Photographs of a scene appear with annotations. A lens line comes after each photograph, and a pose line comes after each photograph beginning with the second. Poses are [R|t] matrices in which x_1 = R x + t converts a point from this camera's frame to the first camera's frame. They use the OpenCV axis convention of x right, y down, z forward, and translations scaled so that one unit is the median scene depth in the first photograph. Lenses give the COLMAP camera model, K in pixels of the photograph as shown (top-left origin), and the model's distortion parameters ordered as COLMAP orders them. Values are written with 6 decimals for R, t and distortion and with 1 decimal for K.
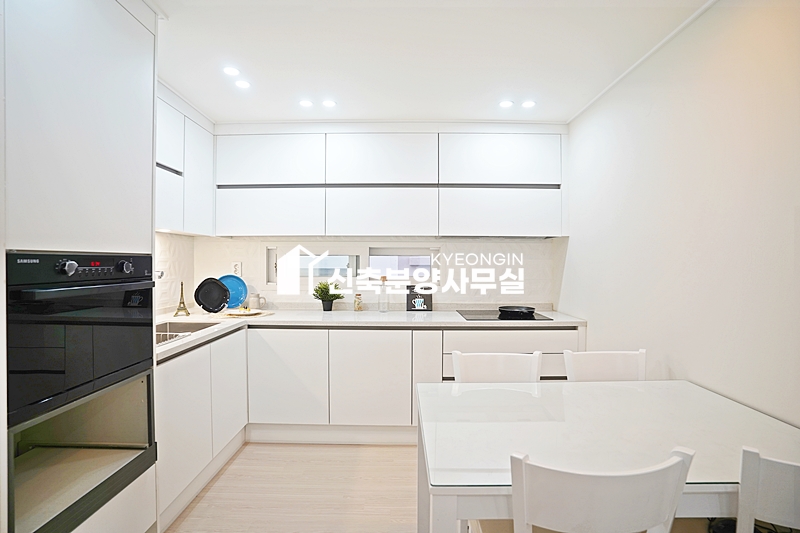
lens RADIAL K [[394.8, 0, 400.0], [0, 394.8, 266.5], [0, 0, 1]] dist [-0.093292, 0.045249]
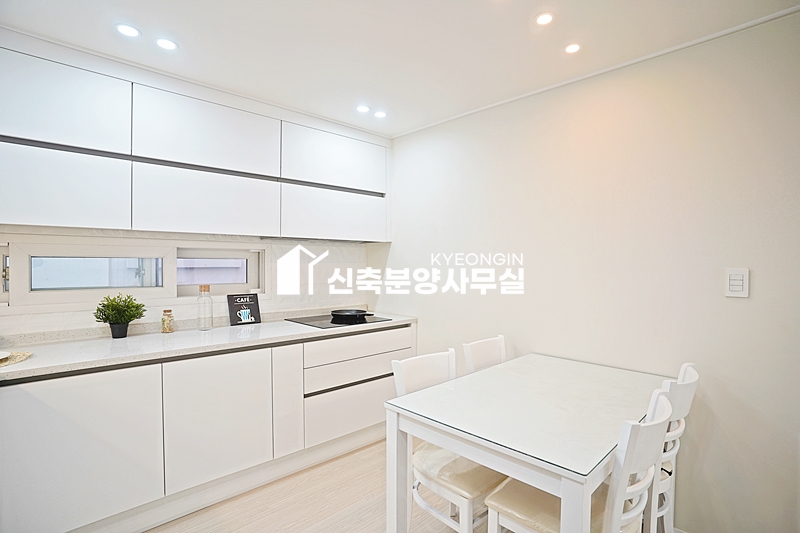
lens RADIAL K [[394.8, 0, 400.0], [0, 394.8, 266.5], [0, 0, 1]] dist [-0.093292, 0.045249]
pose [[0.716835, -0.007216, 0.697205, -0.304008], [0.009479, 0.999955, 0.000603, -0.008692], [-0.697178, 0.006176, 0.716871, 0.177161]]
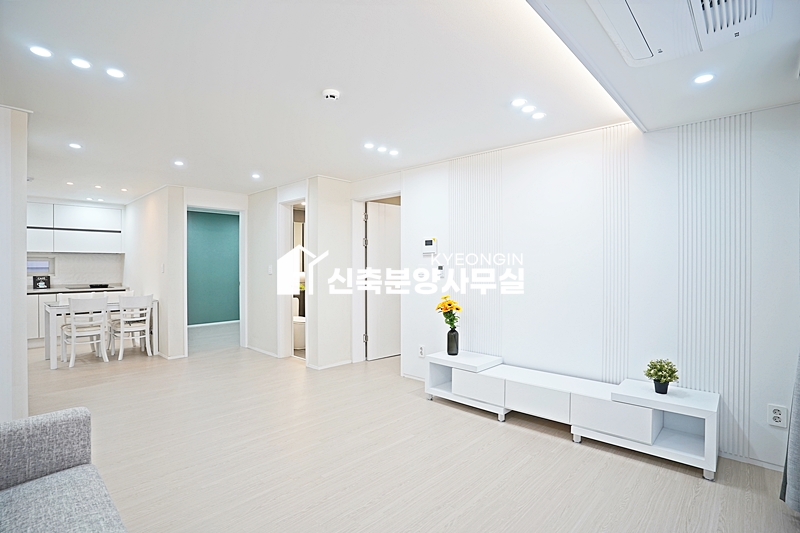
lens RADIAL K [[394.8, 0, 400.0], [0, 394.8, 266.5], [0, 0, 1]] dist [-0.093292, 0.045249]
pose [[0.693056, -0.003192, 0.720877, -0.069593], [0.013788, 0.999866, -0.008829, 0.043202], [-0.720752, 0.016059, 0.693007, -1.710704]]
